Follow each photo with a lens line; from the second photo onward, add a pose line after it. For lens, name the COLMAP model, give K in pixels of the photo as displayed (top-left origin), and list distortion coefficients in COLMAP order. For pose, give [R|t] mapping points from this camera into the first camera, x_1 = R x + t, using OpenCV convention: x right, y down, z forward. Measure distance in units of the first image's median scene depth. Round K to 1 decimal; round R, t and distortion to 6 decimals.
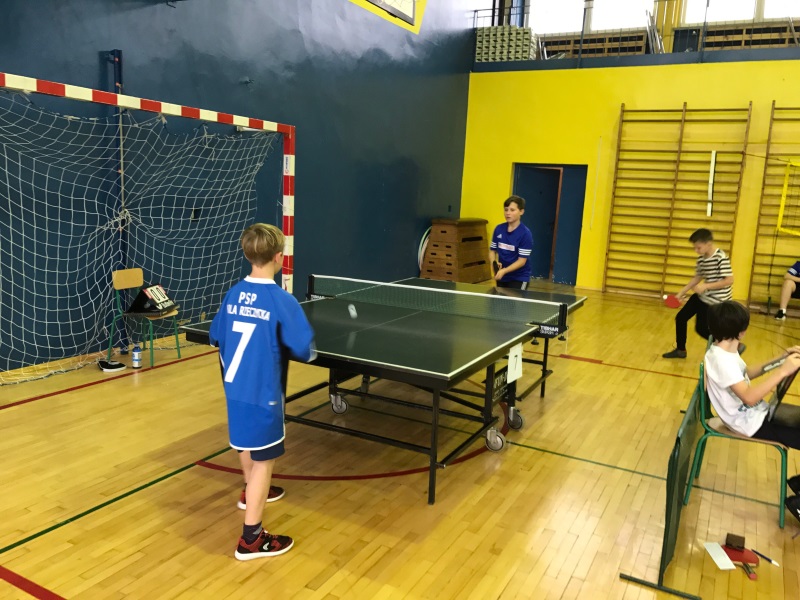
lens RADIAL K [[660.6, 0, 395.5], [0, 660.6, 300.6], [0, 0, 1]] dist [0.036061, -0.044603]
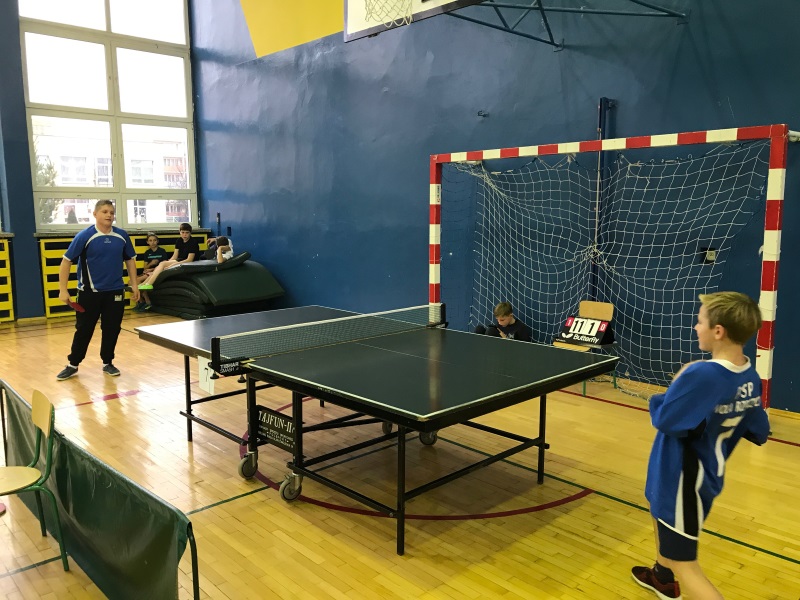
lens RADIAL K [[660.6, 0, 399.6], [0, 660.6, 300.8], [0, 0, 1]] dist [0.036061, -0.044603]
pose [[-0.316808, 0.074600, -0.945552, 0.740112], [-0.172040, 0.975846, 0.134632, -0.146908], [0.932757, 0.205325, -0.296322, 1.096197]]
